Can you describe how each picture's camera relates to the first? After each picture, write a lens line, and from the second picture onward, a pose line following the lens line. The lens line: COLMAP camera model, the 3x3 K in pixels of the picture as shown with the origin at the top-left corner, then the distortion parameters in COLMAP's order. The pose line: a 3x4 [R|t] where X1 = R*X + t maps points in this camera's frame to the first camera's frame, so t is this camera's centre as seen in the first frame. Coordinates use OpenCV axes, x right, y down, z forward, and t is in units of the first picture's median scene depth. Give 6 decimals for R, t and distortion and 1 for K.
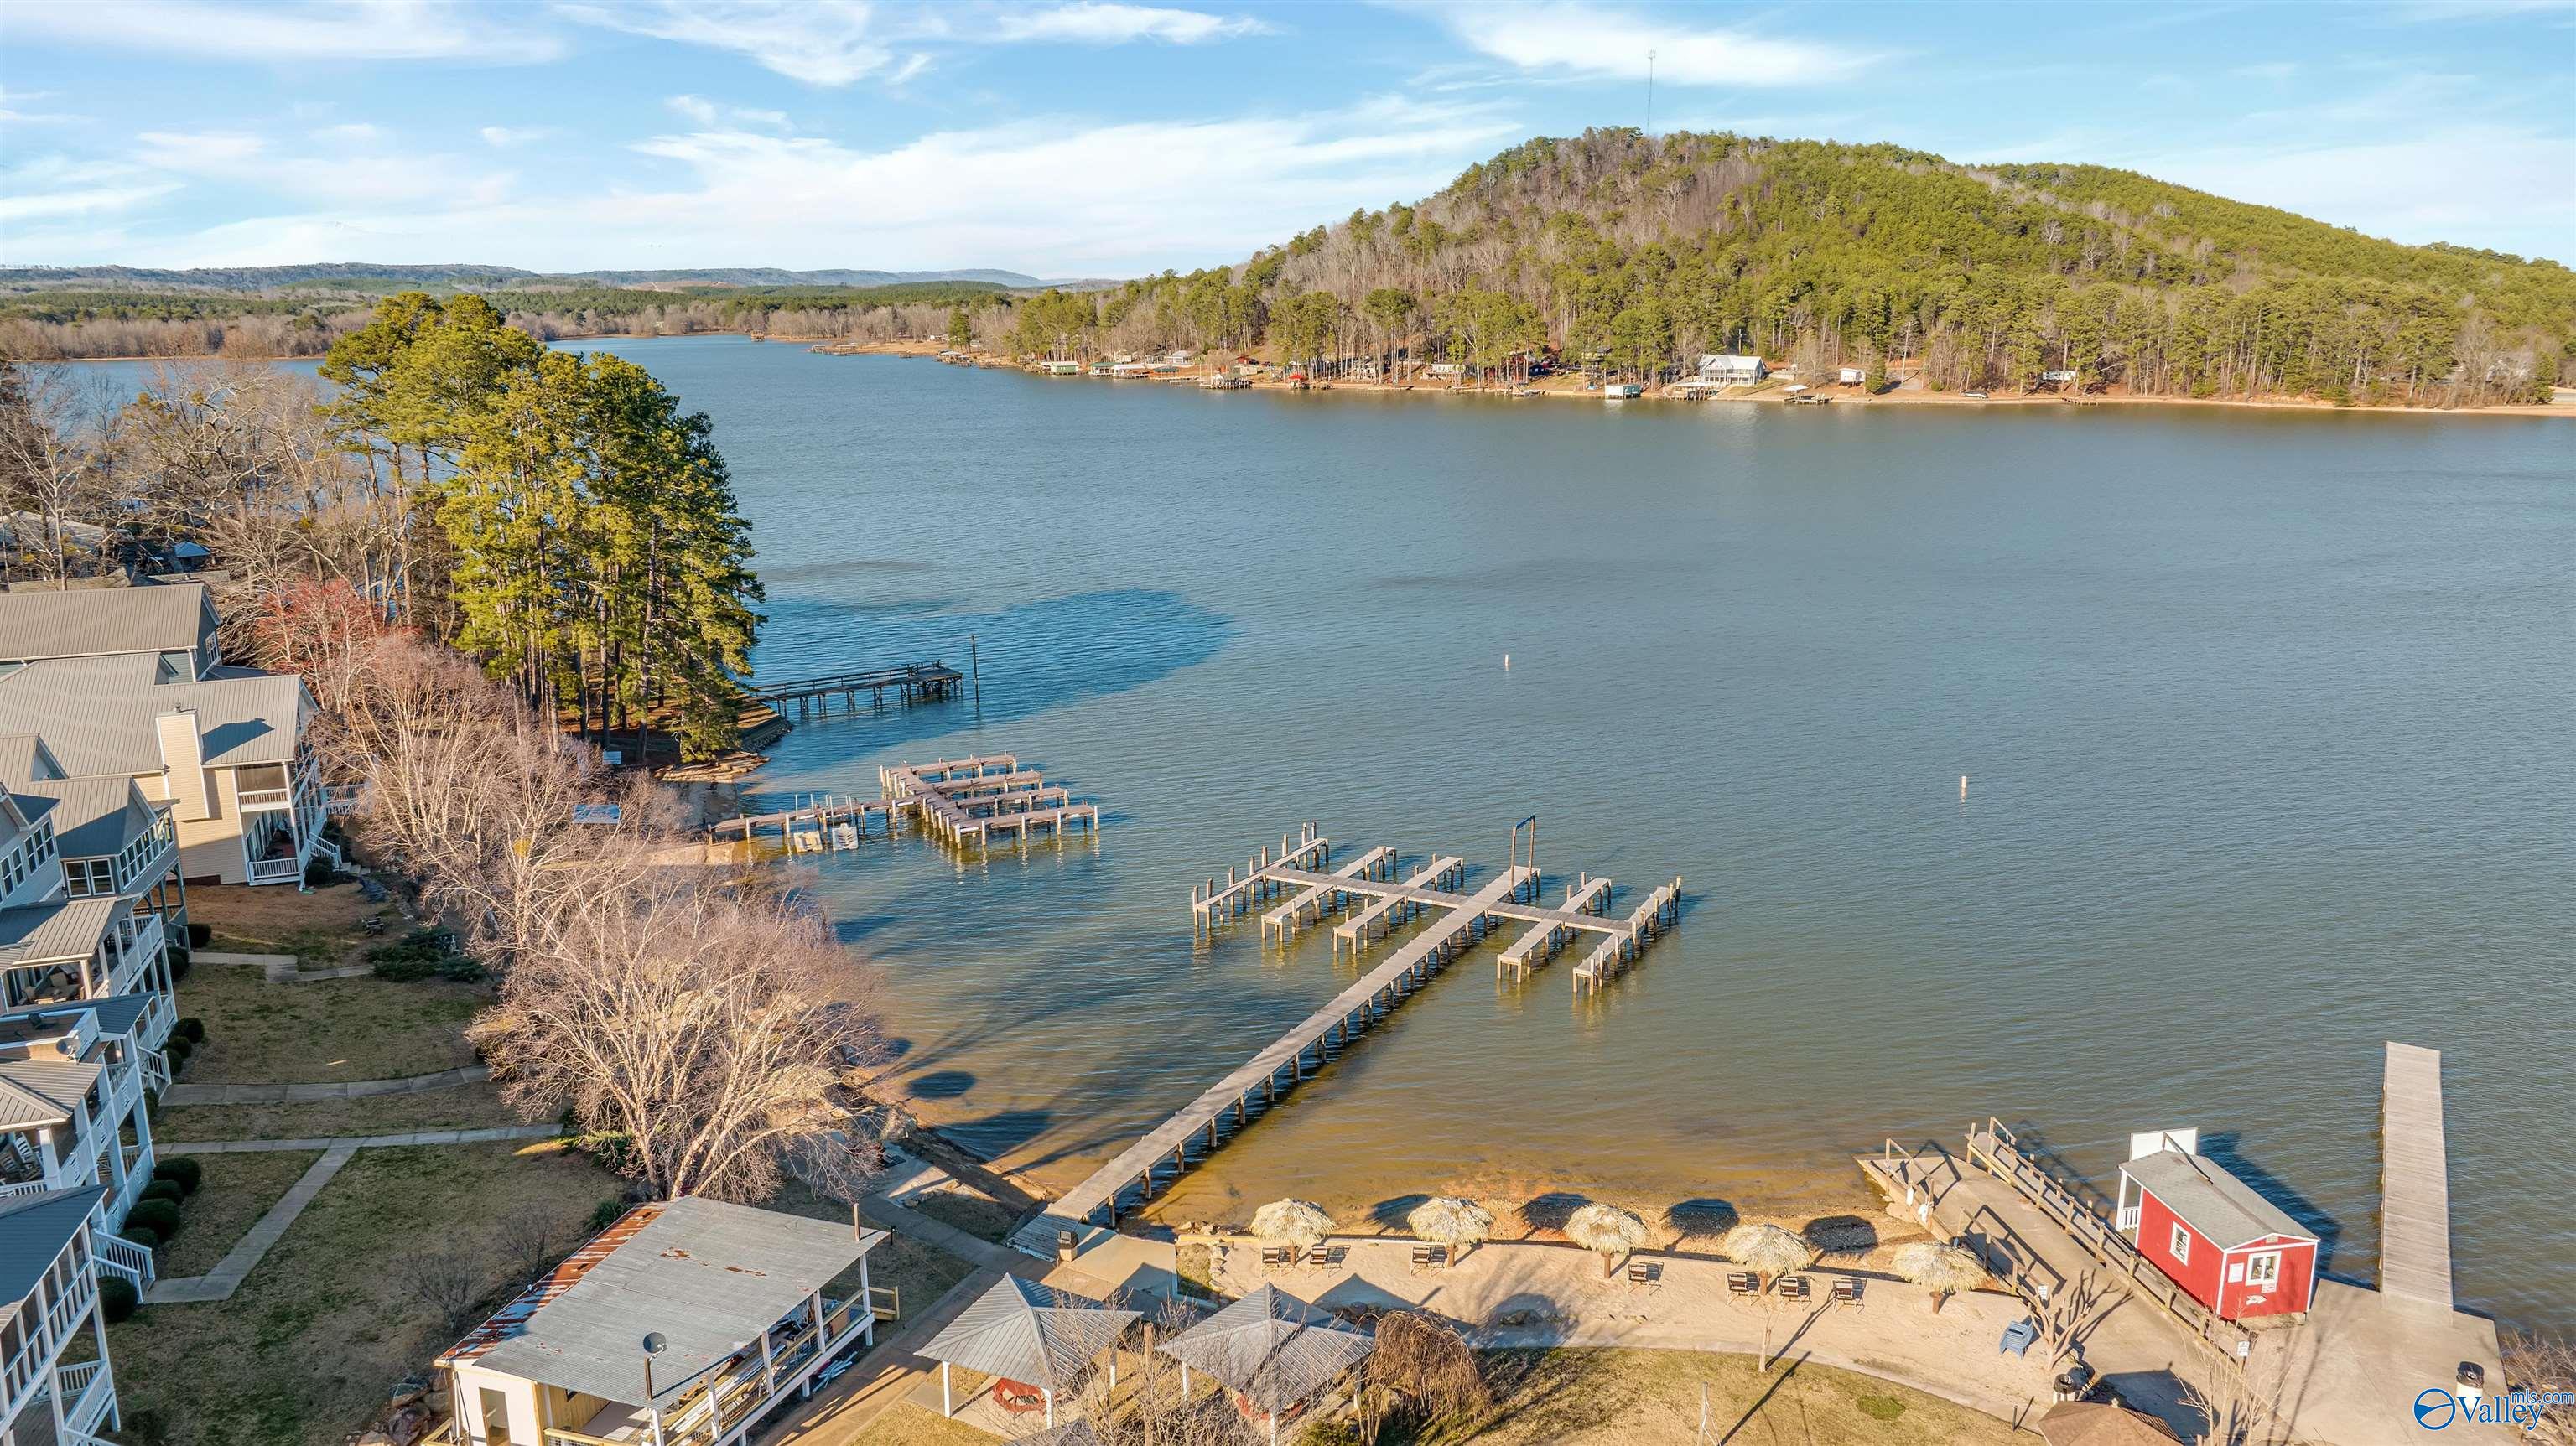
lens RADIAL K [[1827.0, 0, 1299.2], [0, 1827.0, 715.2], [0, 0, 1]] dist [-0.037882, 0.035082]
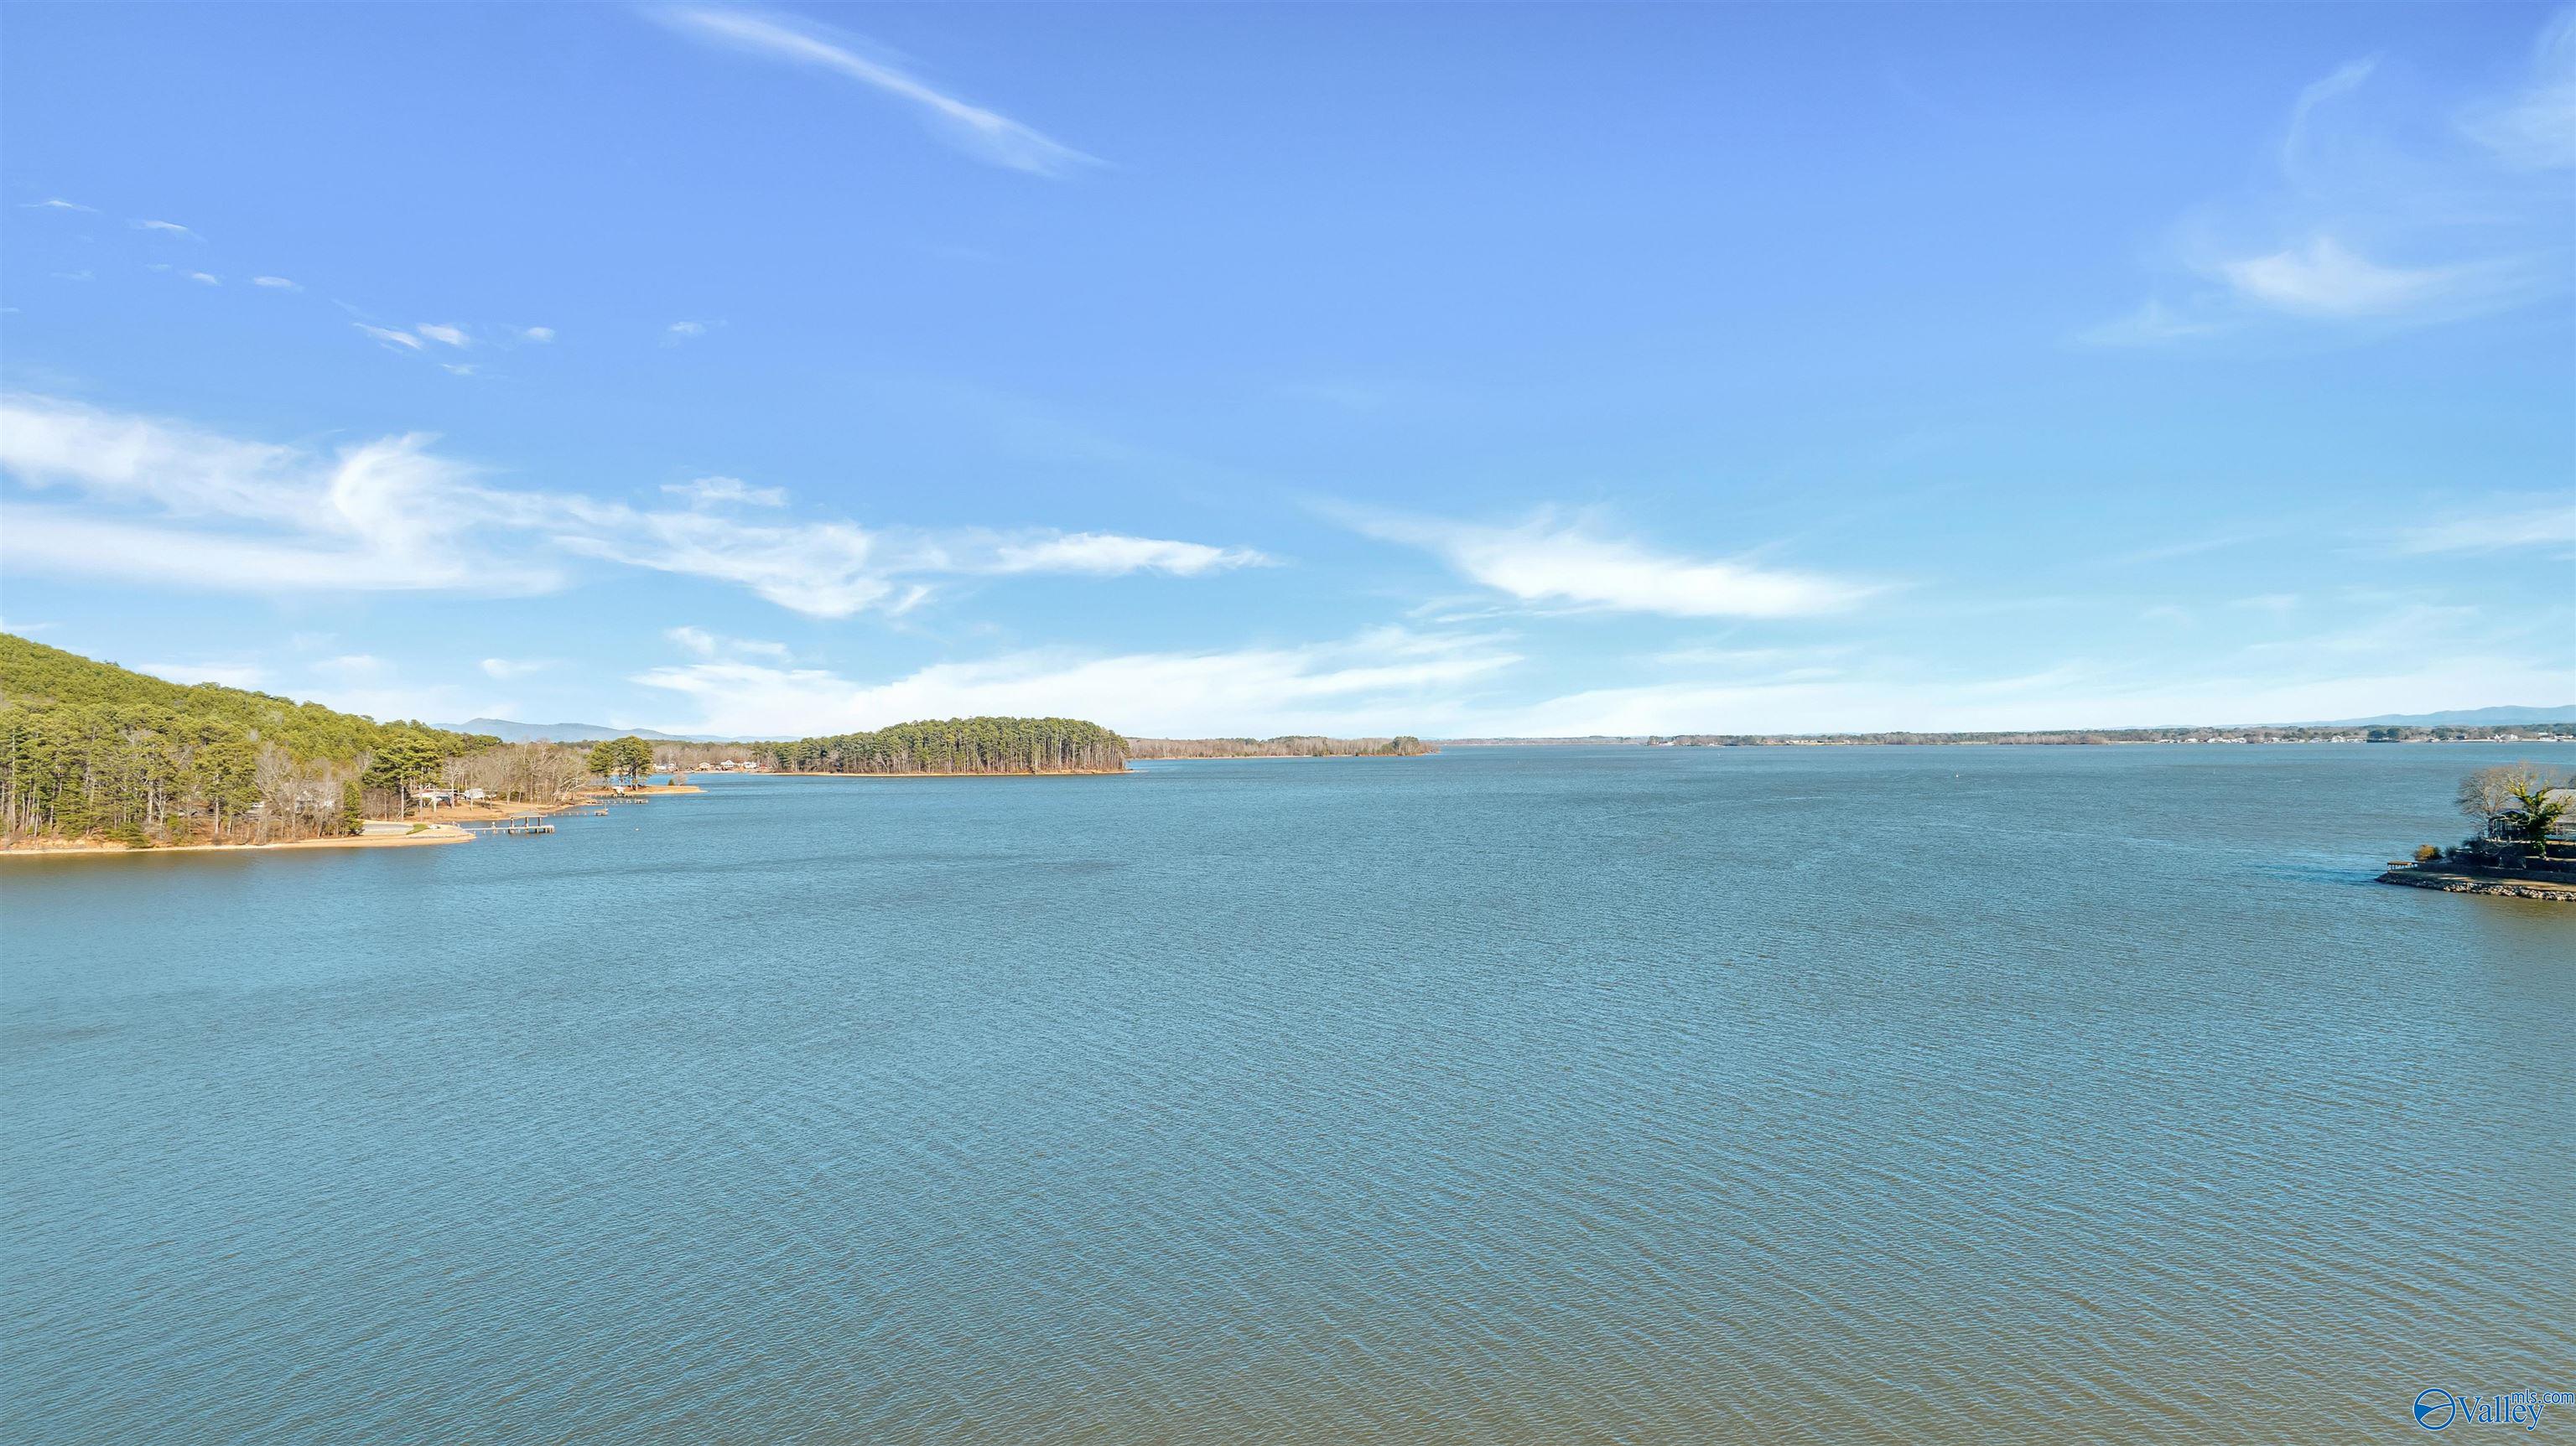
lens RADIAL K [[1827.0, 0, 1299.2], [0, 1827.0, 715.2], [0, 0, 1]] dist [-0.037882, 0.035082]
pose [[0.456974, 0.012247, 0.889395, 0.083219], [0.208290, 0.970630, -0.120385, -0.019747], [-0.864748, 0.240265, 0.441002, 0.161617]]
